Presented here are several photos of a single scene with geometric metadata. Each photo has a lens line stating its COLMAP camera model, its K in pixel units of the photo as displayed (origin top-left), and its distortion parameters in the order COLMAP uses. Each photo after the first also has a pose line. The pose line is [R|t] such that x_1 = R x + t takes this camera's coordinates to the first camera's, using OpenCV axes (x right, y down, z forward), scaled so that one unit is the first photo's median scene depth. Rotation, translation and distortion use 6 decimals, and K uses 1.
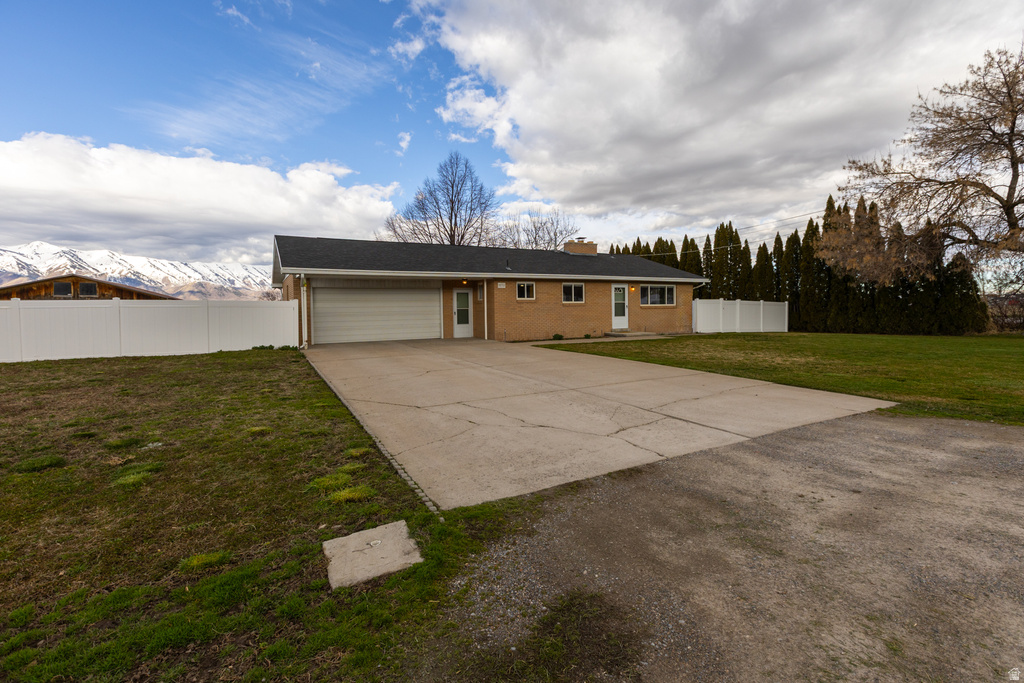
lens RADIAL K [[461.8, 0, 510.4], [0, 461.8, 318.6], [0, 0, 1]] dist [0.000698, -0.002726]
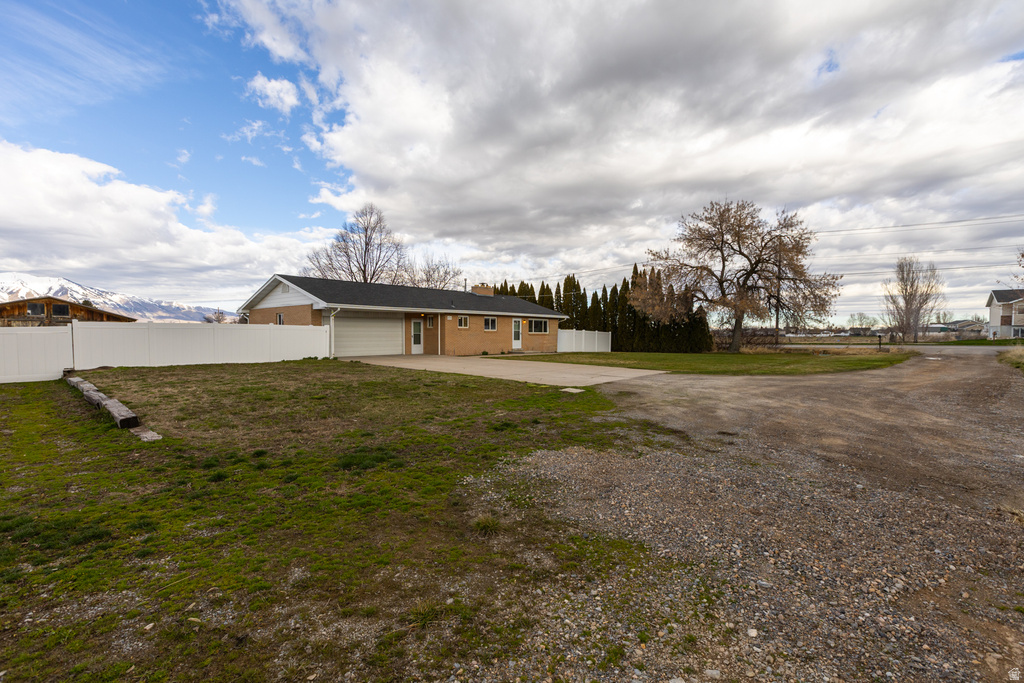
lens RADIAL K [[461.8, 0, 501.6], [0, 461.8, 346.9], [0, 0, 1]] dist [0.000698, -0.002726]
pose [[0.939584, 0.005134, 0.342279, -0.313592], [-0.006562, 0.999974, 0.003012, 0.012213], [-0.342255, -0.005076, 0.939593, -0.367456]]
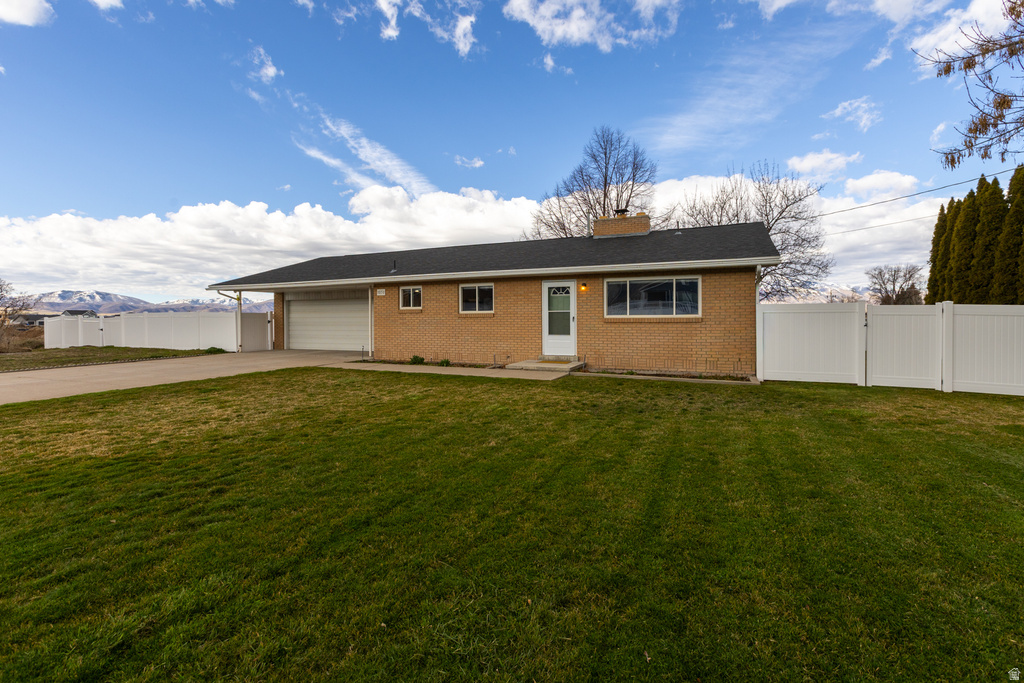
lens RADIAL K [[461.8, 0, 515.5], [0, 461.8, 352.0], [0, 0, 1]] dist [0.000698, -0.002726]
pose [[0.615936, 0.064405, -0.785159, 0.686132], [-0.022308, 0.997679, 0.064337, -0.020435], [0.787481, -0.022112, 0.615943, 0.583600]]
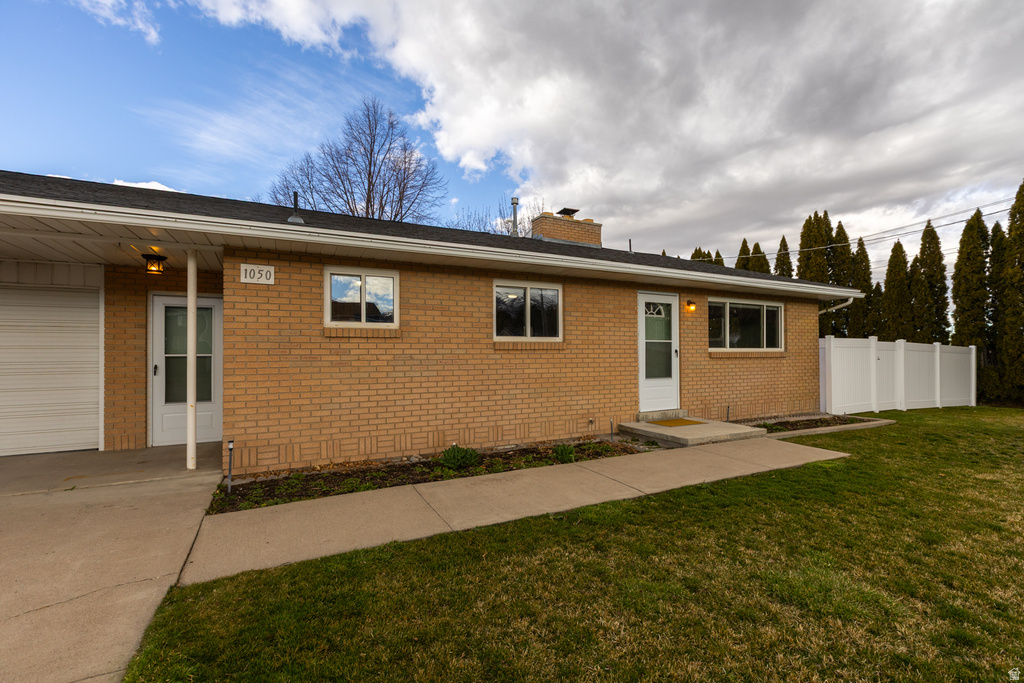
lens RADIAL K [[461.8, 0, 512.0], [0, 461.8, 352.1], [0, 0, 1]] dist [0.000698, -0.002726]
pose [[0.999937, 0.008718, -0.007005, 0.119231], [-0.008901, 0.999607, -0.026564, -0.015640], [0.006771, 0.026624, 0.999623, 0.621665]]
